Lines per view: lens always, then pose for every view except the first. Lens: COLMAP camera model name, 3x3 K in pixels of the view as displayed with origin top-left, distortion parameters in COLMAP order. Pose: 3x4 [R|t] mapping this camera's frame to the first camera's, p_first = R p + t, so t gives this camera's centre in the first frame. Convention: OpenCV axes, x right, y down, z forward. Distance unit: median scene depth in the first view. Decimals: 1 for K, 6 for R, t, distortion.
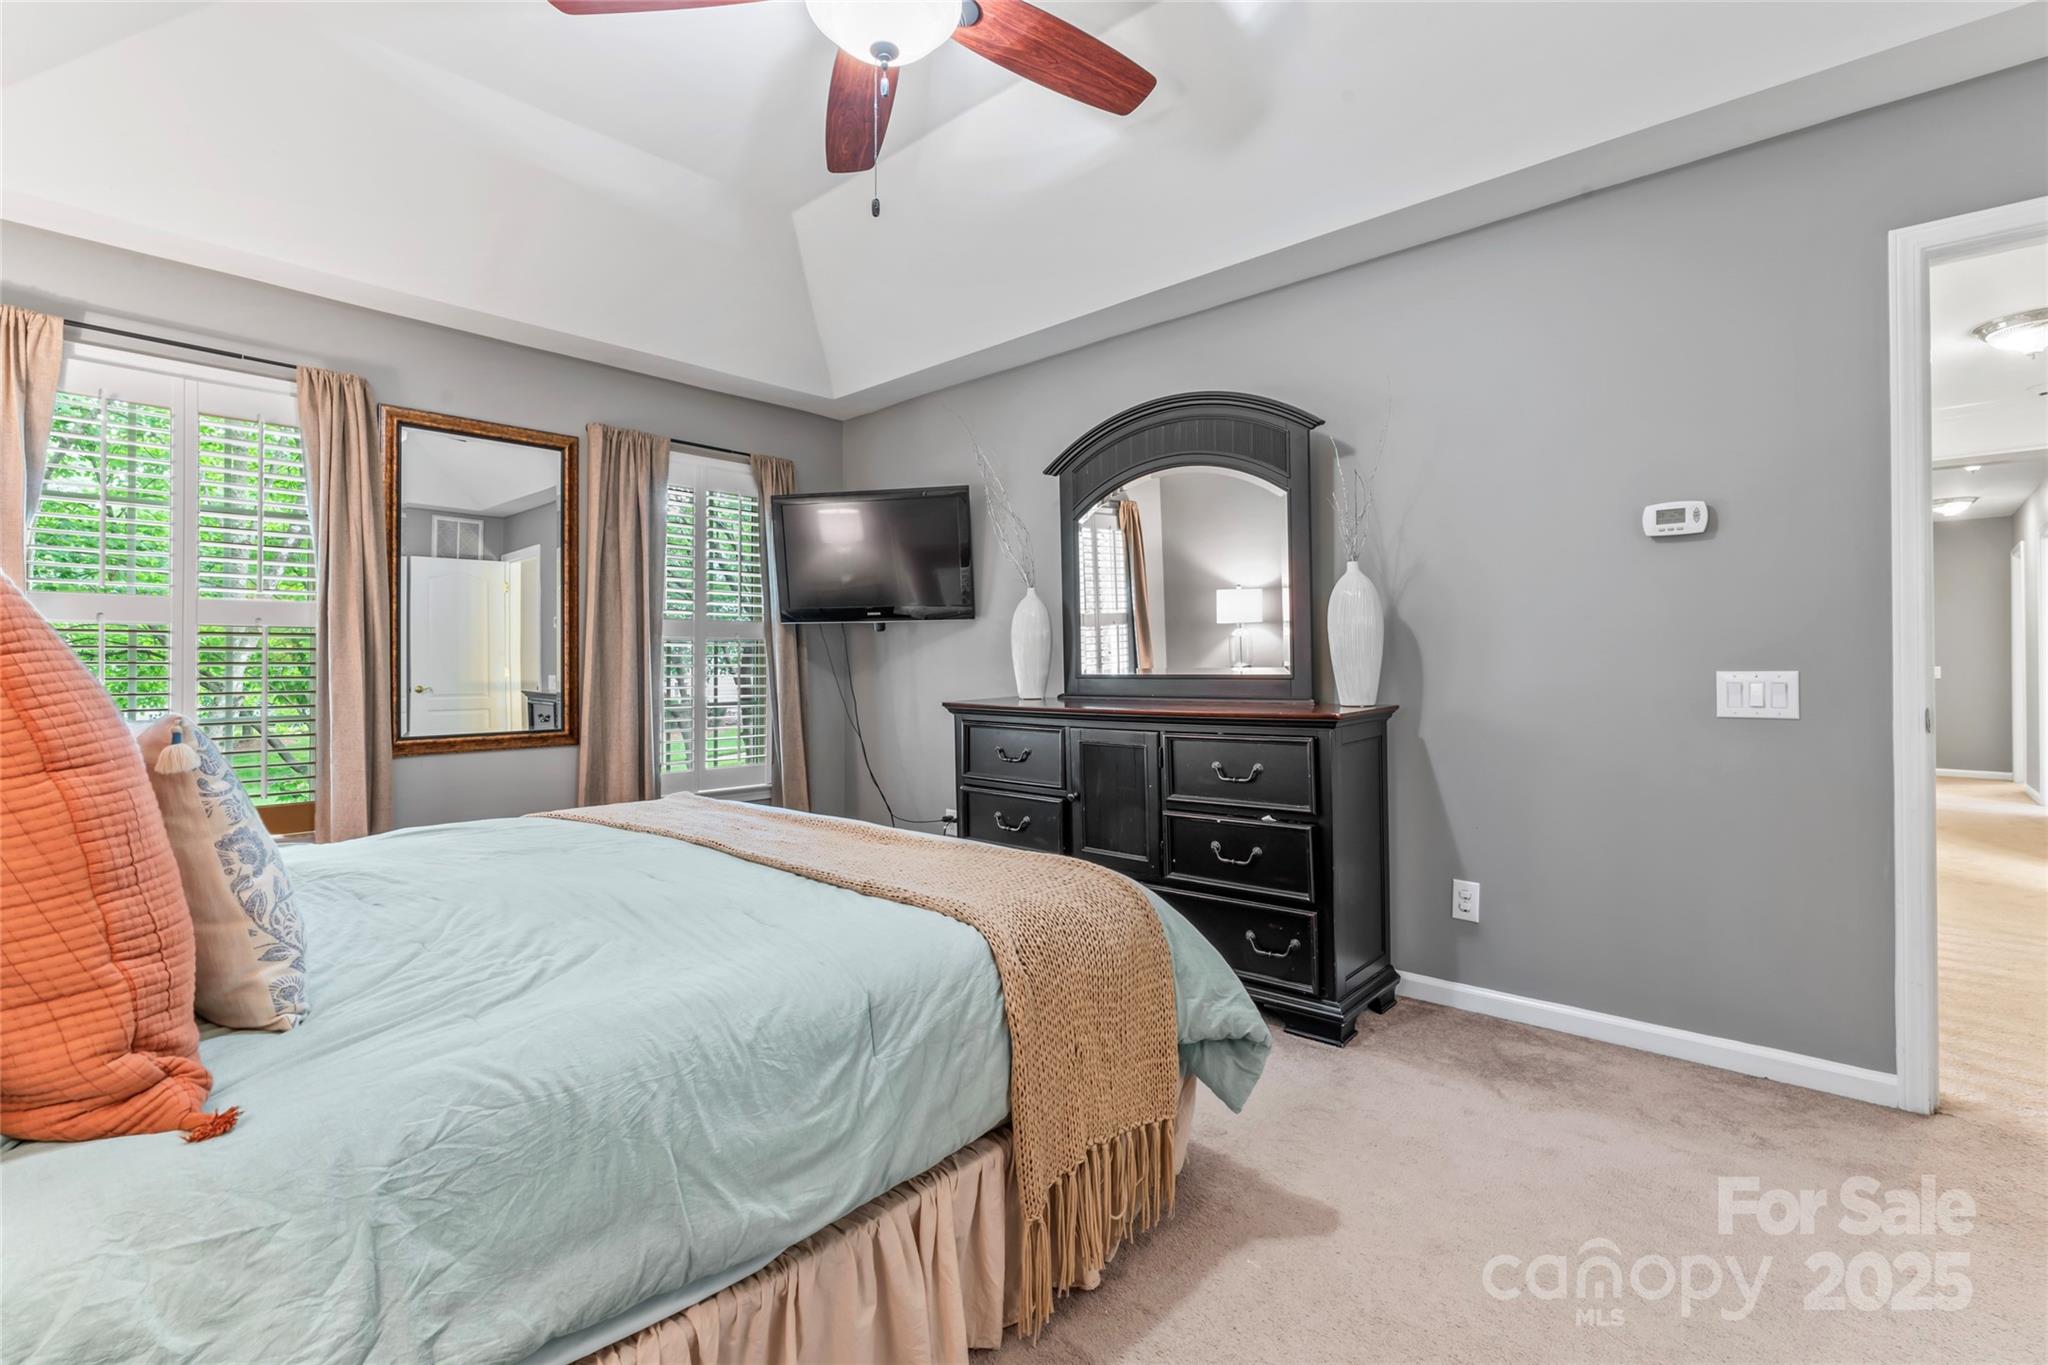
lens RADIAL K [[928.4, 0, 1029.0], [0, 928.4, 666.5], [0, 0, 1]] dist [-0.005226, 0.001740]
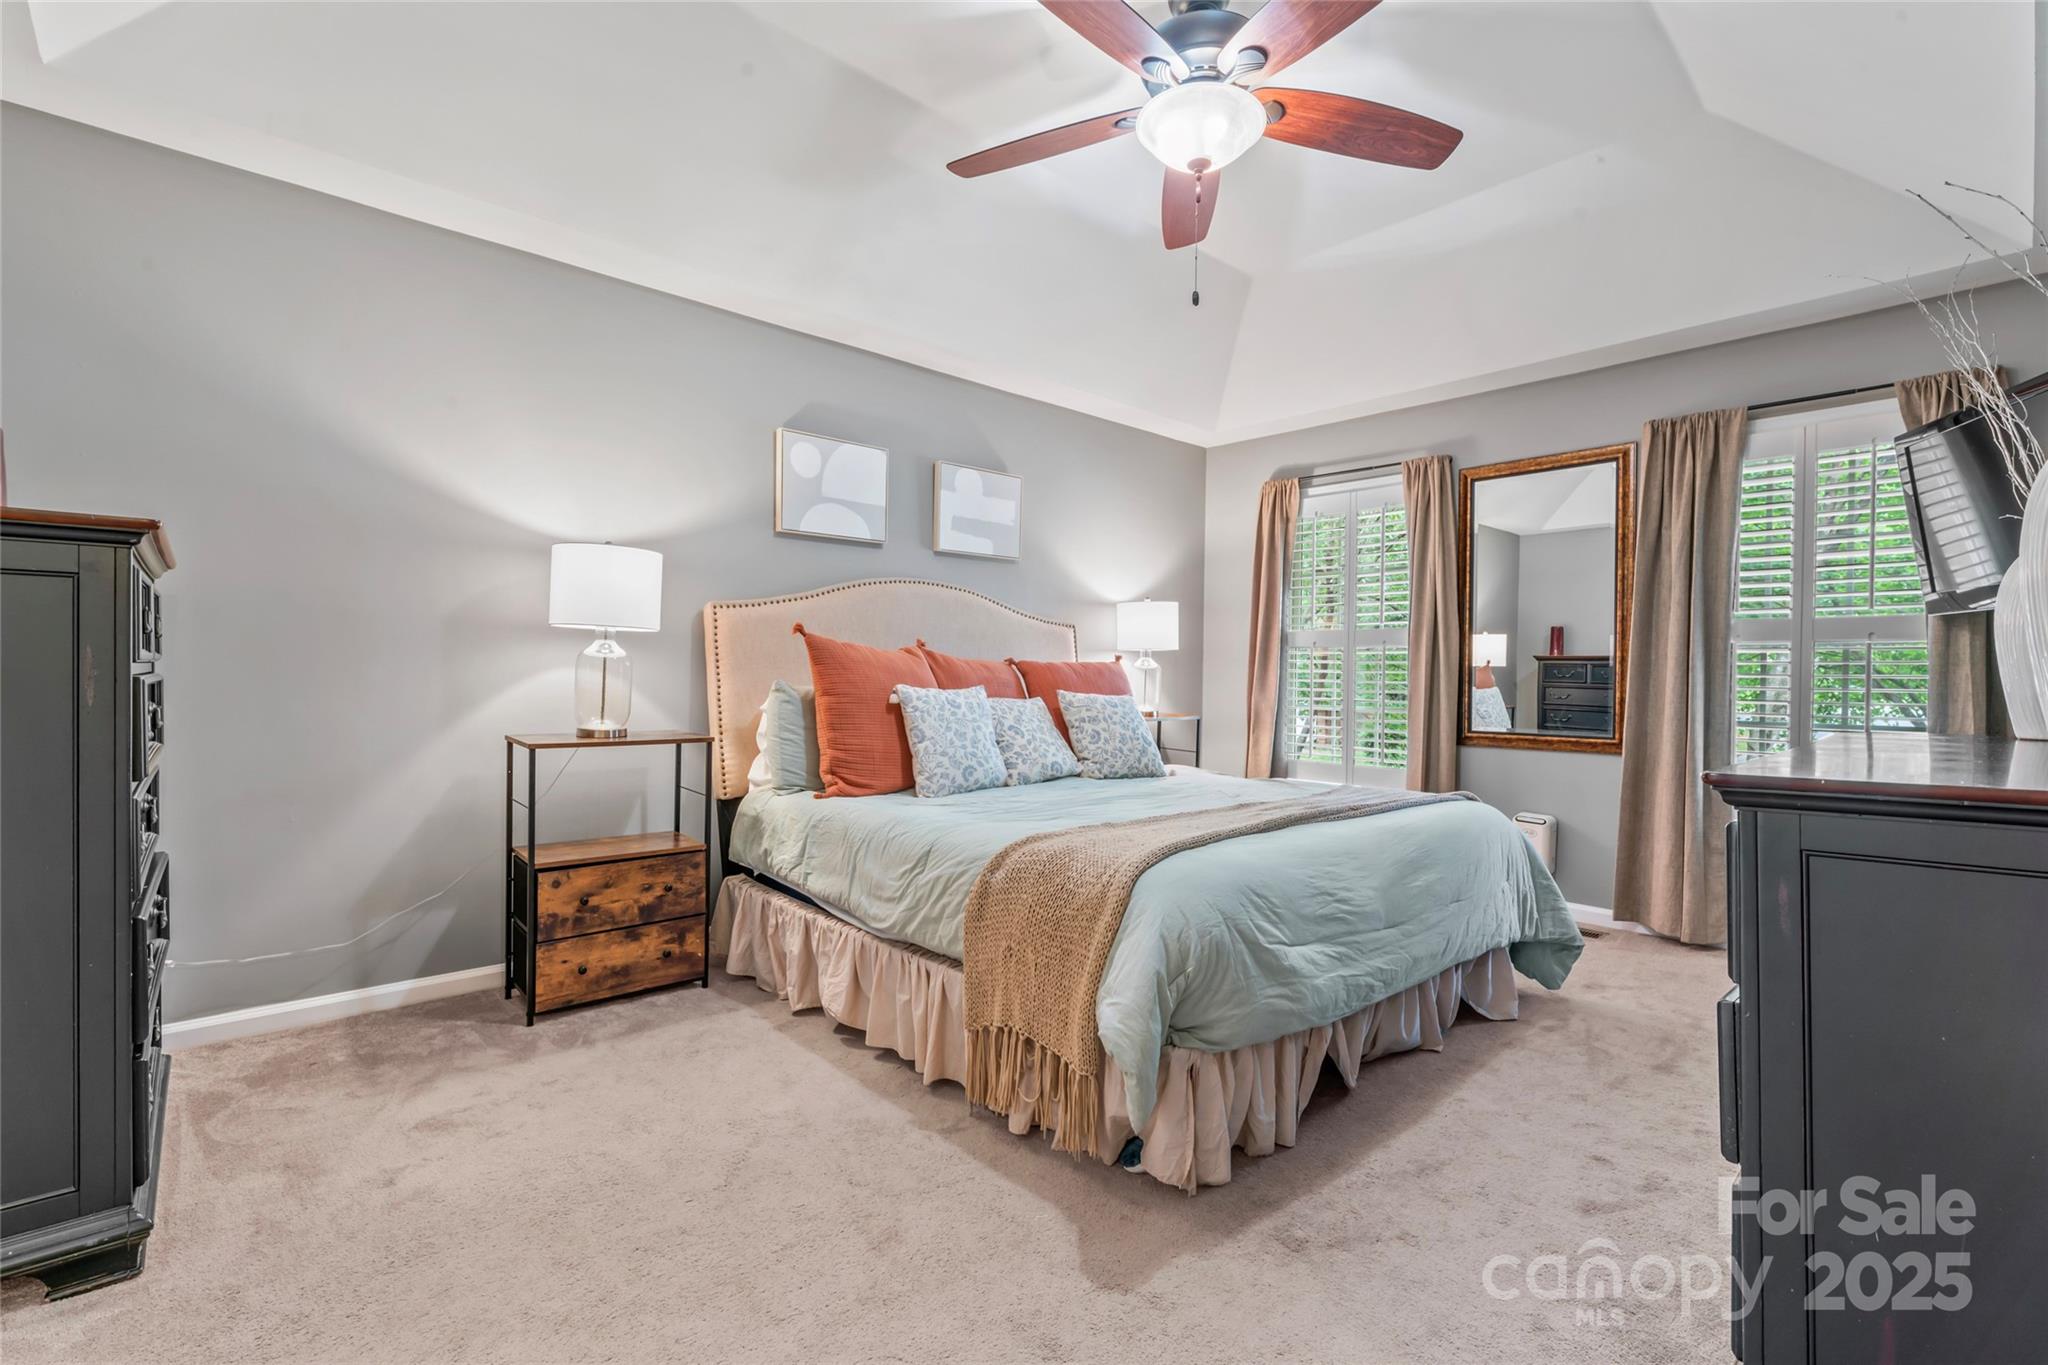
lens RADIAL K [[928.4, 0, 1019.2], [0, 928.4, 682.8], [0, 0, 1]] dist [-0.005226, 0.001740]
pose [[-0.112877, 0.013786, -0.993513, 0.582419], [-0.008682, 0.999852, 0.014860, -0.000998], [0.993571, 0.010303, -0.112740, 0.480444]]
